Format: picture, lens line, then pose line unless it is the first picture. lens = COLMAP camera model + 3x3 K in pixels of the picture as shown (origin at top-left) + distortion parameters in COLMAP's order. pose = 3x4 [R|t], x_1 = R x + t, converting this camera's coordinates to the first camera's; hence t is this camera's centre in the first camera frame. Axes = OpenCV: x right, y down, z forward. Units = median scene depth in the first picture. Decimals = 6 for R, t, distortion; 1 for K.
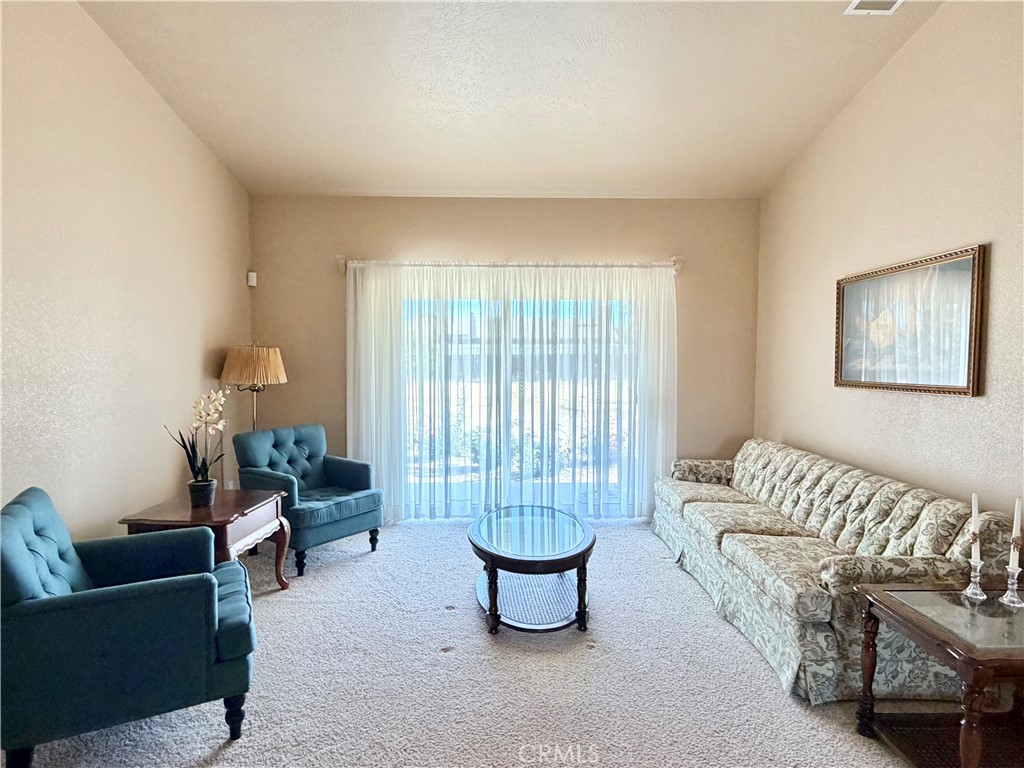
lens RADIAL K [[565.2, 0, 510.1], [0, 565.2, 394.0], [0, 0, 1]] dist [-0.001648, -0.000013]
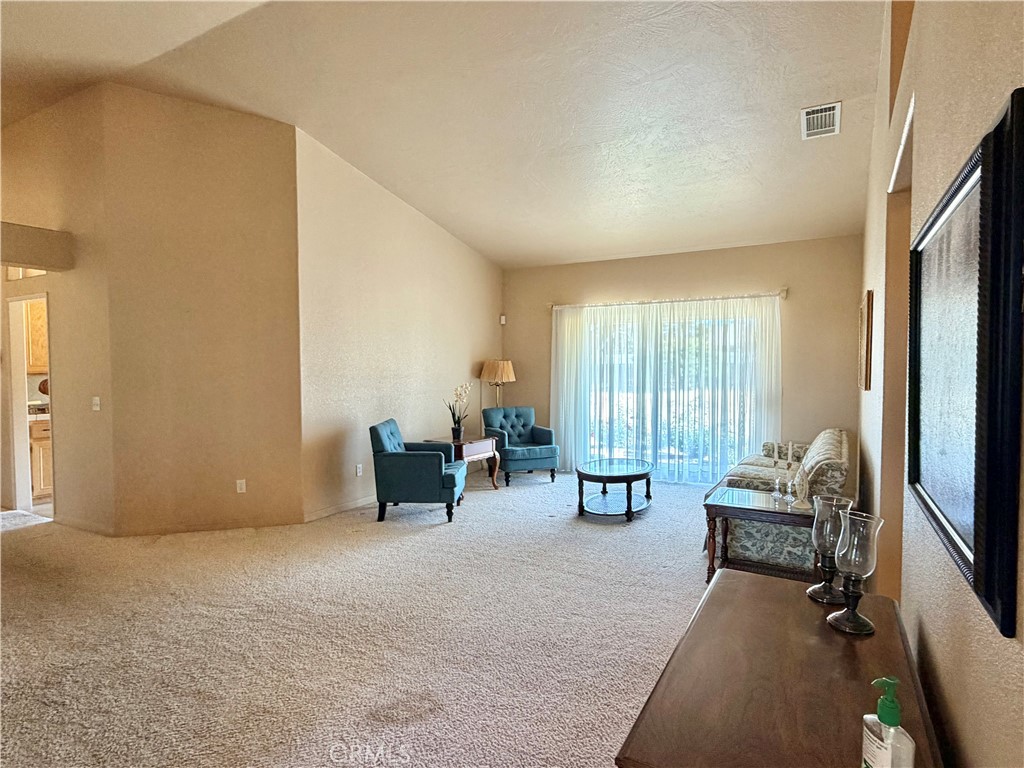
lens RADIAL K [[565.2, 0, 510.1], [0, 565.2, 394.0], [0, 0, 1]] dist [-0.001648, -0.000013]
pose [[0.857304, 0.020129, -0.514416, 0.677488], [-0.027373, 0.999604, -0.006506, 0.042849], [0.514082, 0.019659, 0.857516, -0.670756]]
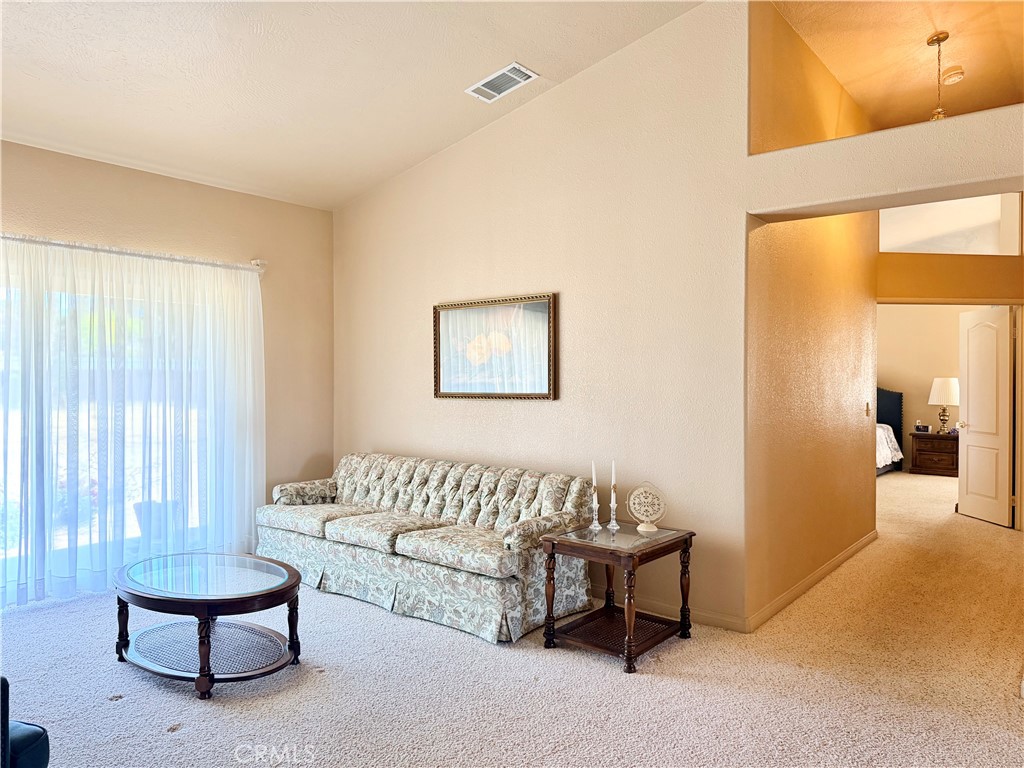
lens RADIAL K [[711.1, 0, 512.0], [0, 711.1, 384.0], [0, 0, 1]] dist [0.096794, -0.169661]
pose [[0.634923, -0.003816, 0.772566, -0.530893], [0.046784, 0.998343, -0.033518, 0.016962], [-0.771158, 0.057425, 0.634049, -0.042110]]
